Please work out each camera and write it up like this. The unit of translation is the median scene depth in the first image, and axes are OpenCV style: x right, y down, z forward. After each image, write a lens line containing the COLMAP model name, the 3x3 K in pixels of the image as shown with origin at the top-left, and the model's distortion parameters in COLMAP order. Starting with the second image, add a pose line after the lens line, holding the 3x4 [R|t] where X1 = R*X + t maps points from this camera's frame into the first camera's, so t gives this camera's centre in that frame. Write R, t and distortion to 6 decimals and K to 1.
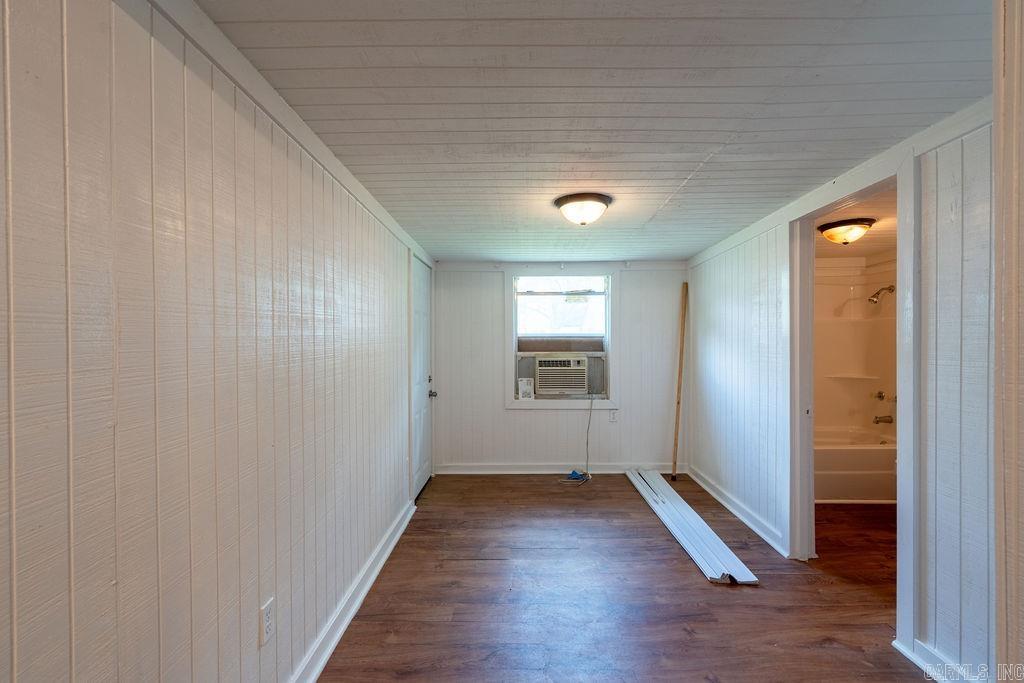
lens RADIAL K [[466.1, 0, 512.0], [0, 466.1, 341.5], [0, 0, 1]] dist [-0.003128, 0.000808]
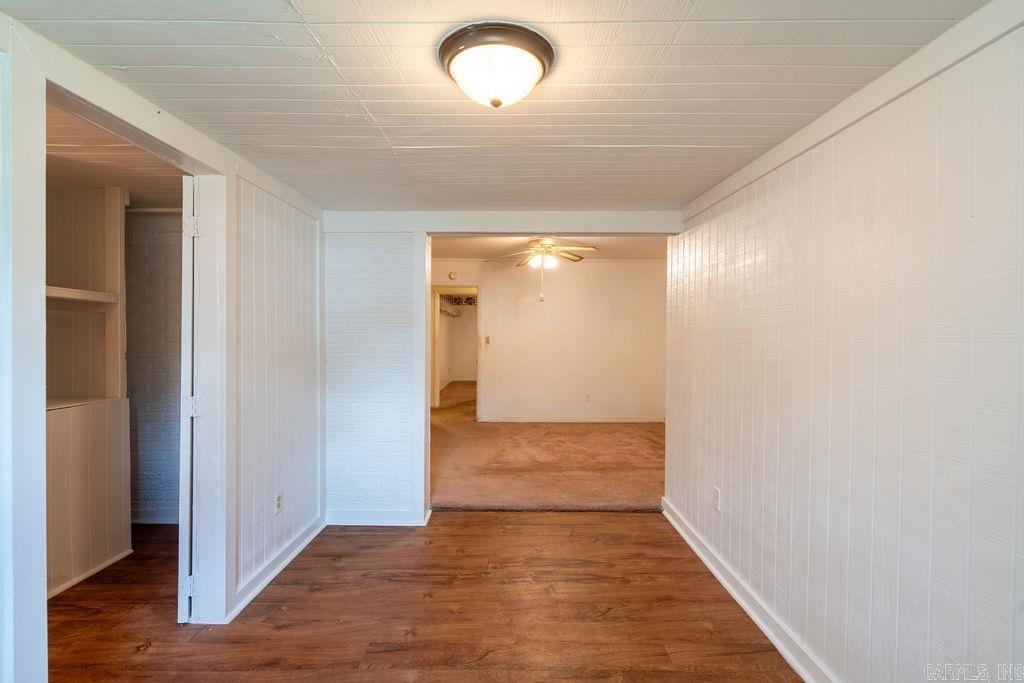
lens RADIAL K [[458.3, 0, 512.0], [0, 458.3, 341.5], [0, 0, 1]] dist [-0.002532, 0.000884]
pose [[-0.999962, -0.001718, -0.008508, 0.083300], [-0.001837, 0.999900, 0.014031, -0.001168], [0.008483, 0.014046, -0.999865, 0.906154]]
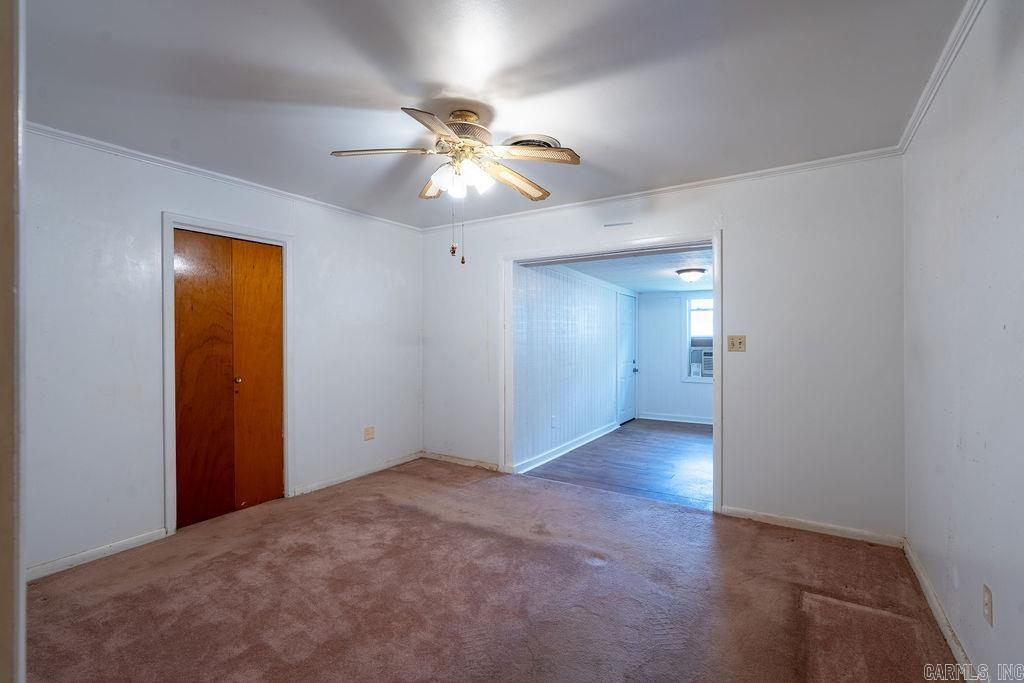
lens RADIAL K [[458.3, 0, 512.0], [0, 458.3, 341.5], [0, 0, 1]] dist [-0.002532, 0.000884]
pose [[0.850020, 0.003995, -0.526736, 0.326543], [-0.004835, 0.999988, -0.000218, 0.007571], [0.526729, 0.002732, 0.850029, -0.671342]]
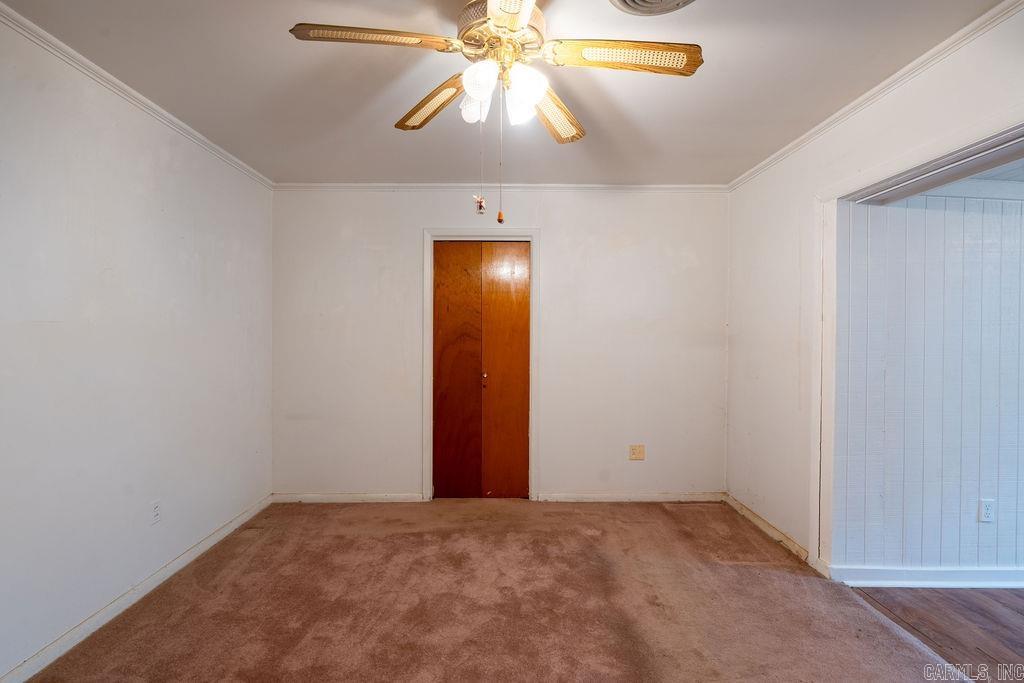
lens RADIAL K [[463.3, 0, 512.0], [0, 463.3, 341.5], [0, 0, 1]] dist [-0.000686, 0.000392]
pose [[0.030925, 0.015982, -0.999394, 0.352112], [-0.014766, 0.999770, 0.015531, 0.001819], [0.999413, 0.014276, 0.031154, -0.248200]]
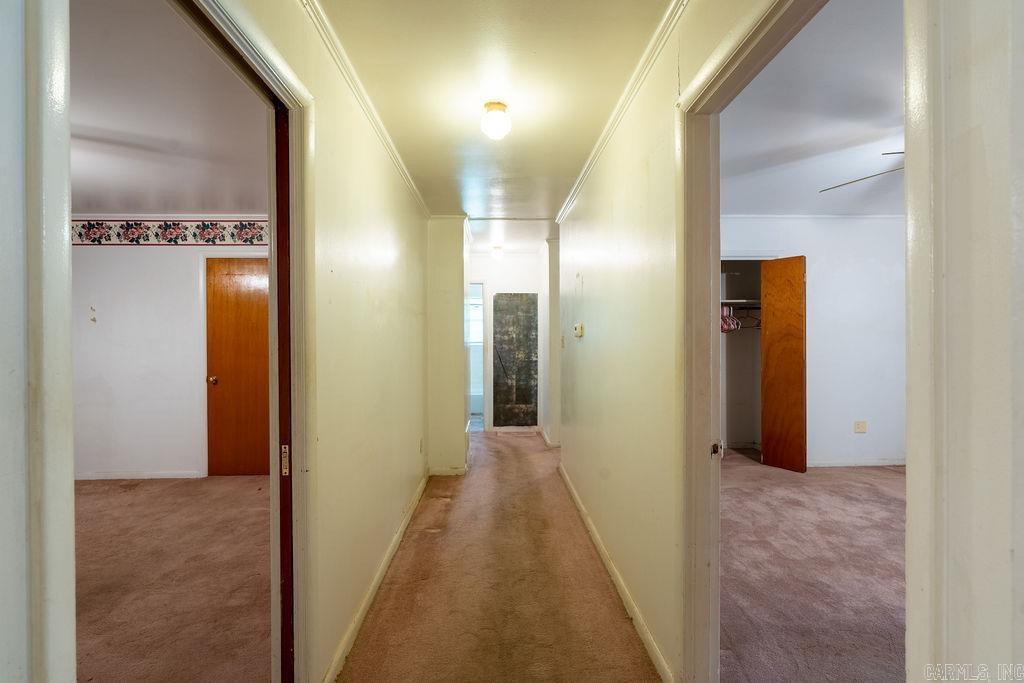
lens RADIAL K [[458.3, 0, 512.0], [0, 458.3, 341.5], [0, 0, 1]] dist [-0.002532, 0.000884]
pose [[0.051346, 0.010787, -0.998623, 0.517712], [-0.002726, 0.999939, 0.010662, 0.007821], [0.998677, 0.002175, 0.051372, -0.816955]]
